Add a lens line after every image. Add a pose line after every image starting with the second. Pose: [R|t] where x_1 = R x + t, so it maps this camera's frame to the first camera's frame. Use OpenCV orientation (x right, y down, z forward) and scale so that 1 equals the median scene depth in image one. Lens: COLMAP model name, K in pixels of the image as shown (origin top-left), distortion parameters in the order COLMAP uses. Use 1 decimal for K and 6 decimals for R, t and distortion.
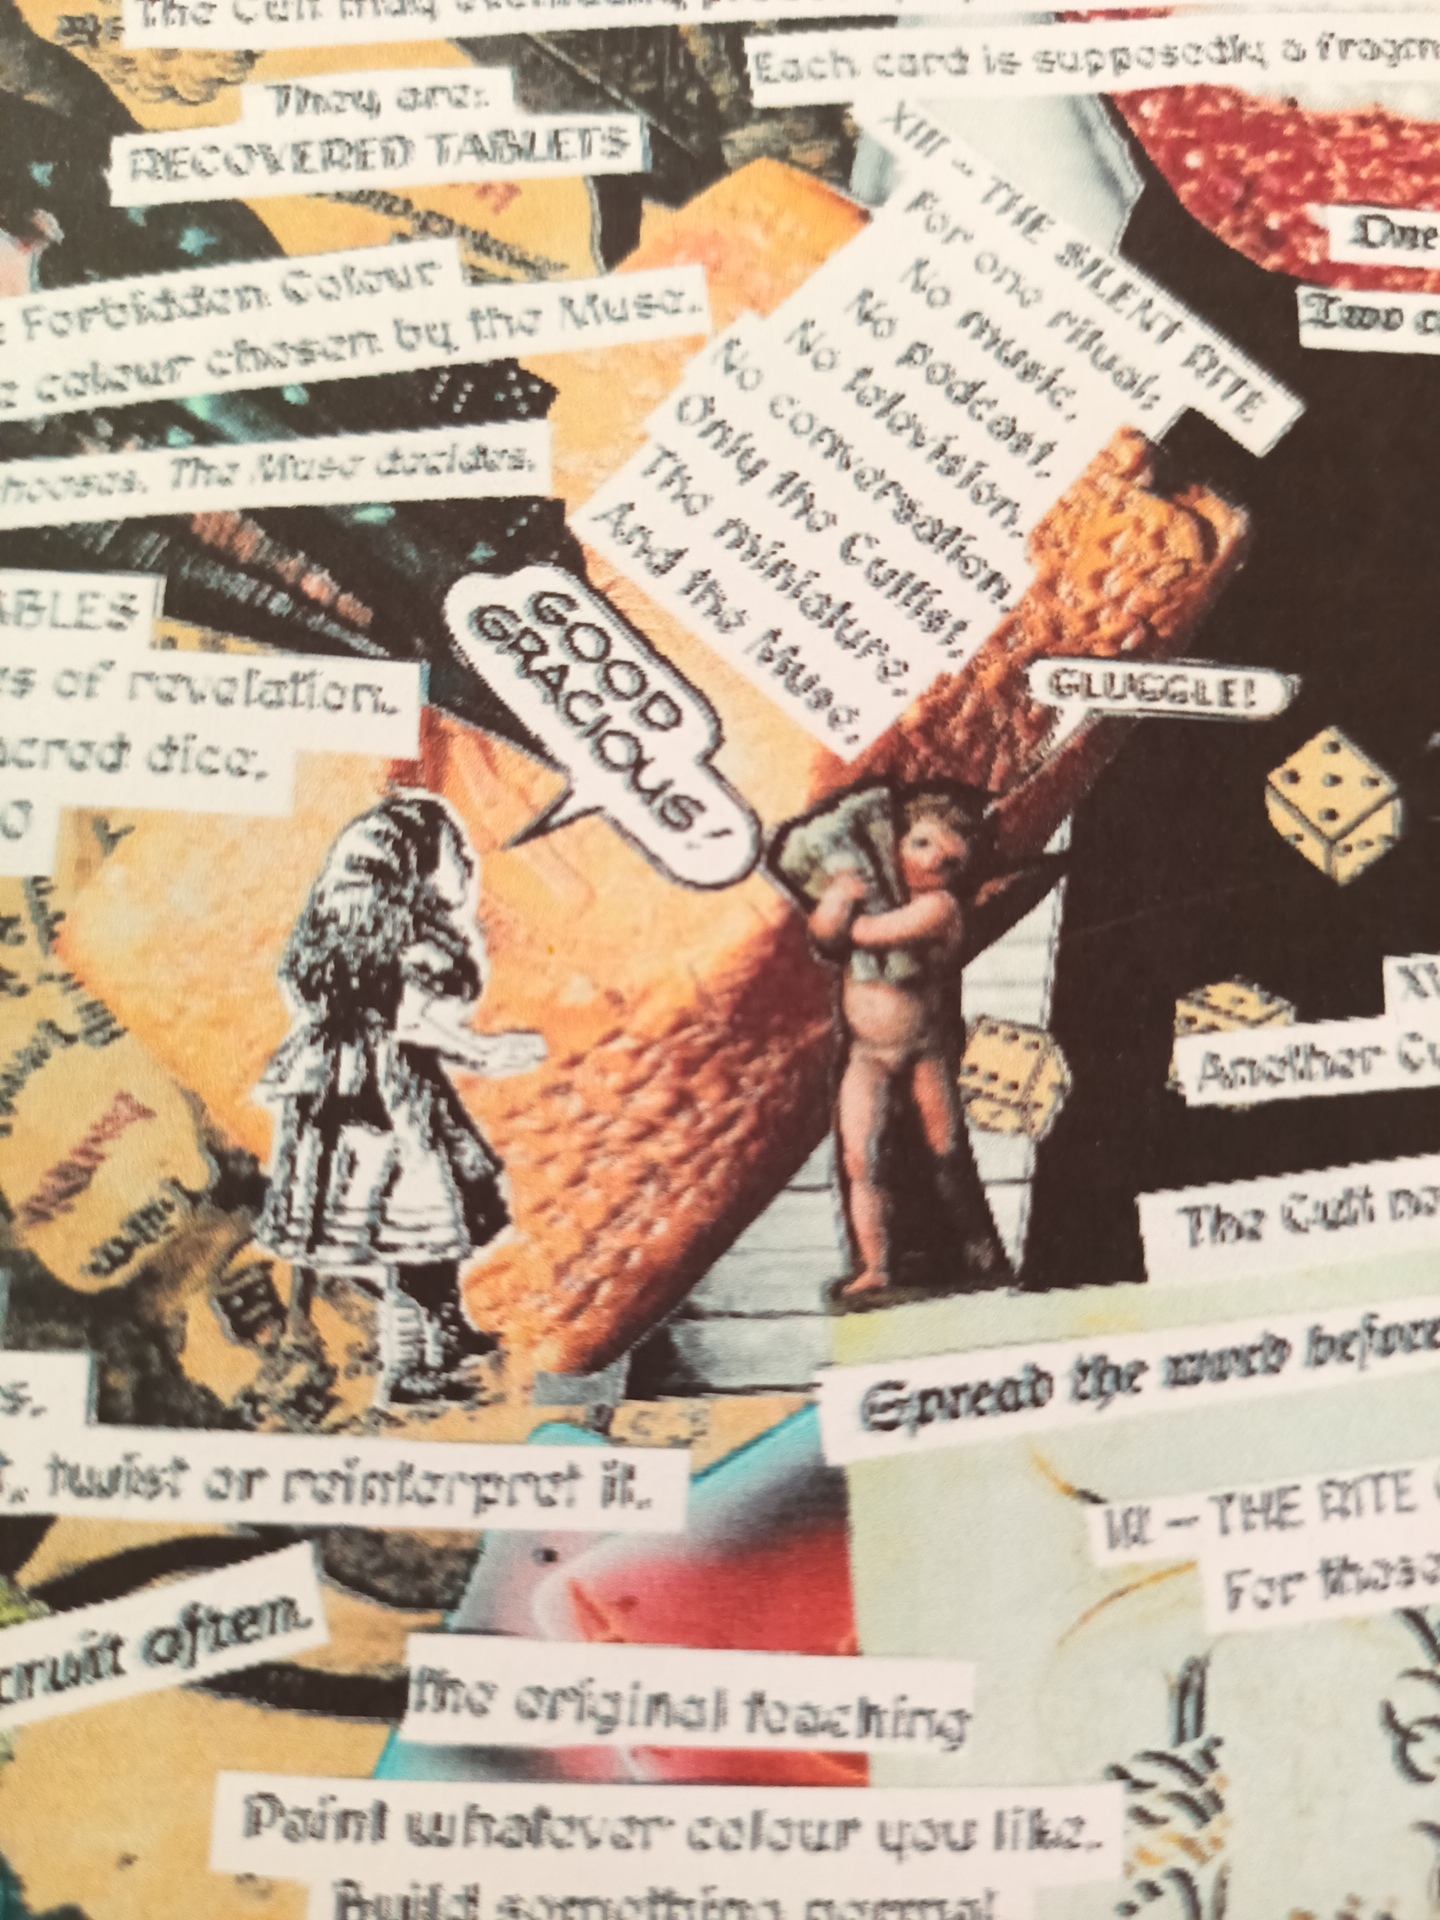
lens RADIAL K [[7297.4, 0, 720.0], [0, 7297.4, 960.0], [0, 0, 1]] dist [1.628334, -180.714613]
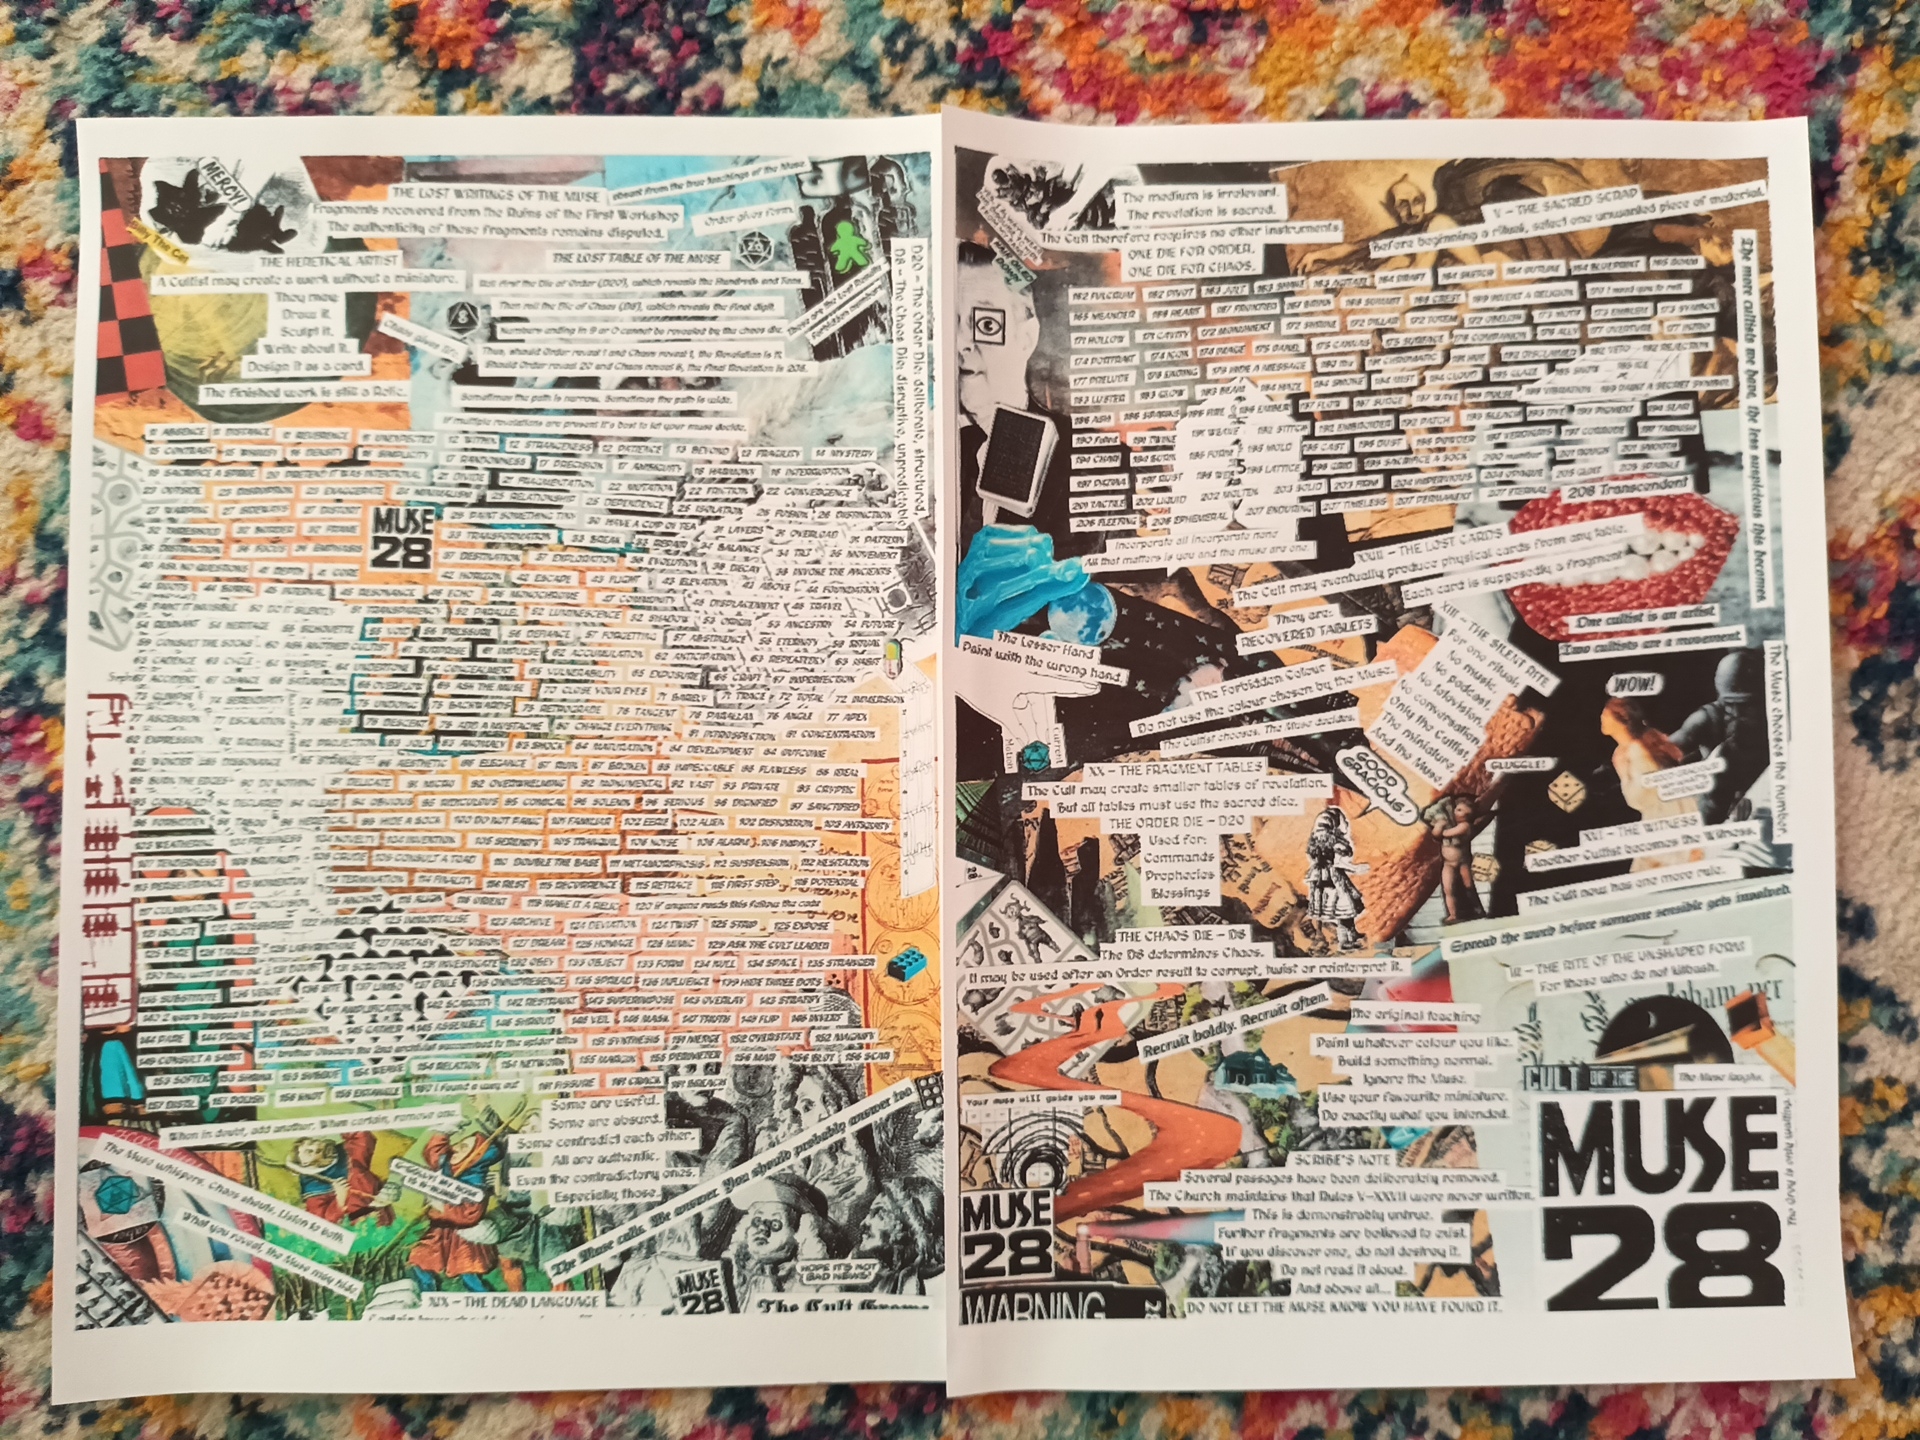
lens RADIAL K [[7297.4, 0, 960.0], [0, 7297.4, 720.0], [0, 0, 1]] dist [1.628334, -180.714613]
pose [[0.996580, -0.060673, -0.056103, -0.016873], [0.059926, 0.998092, -0.014890, -0.022255], [0.056899, 0.011477, 0.998314, -3.031464]]
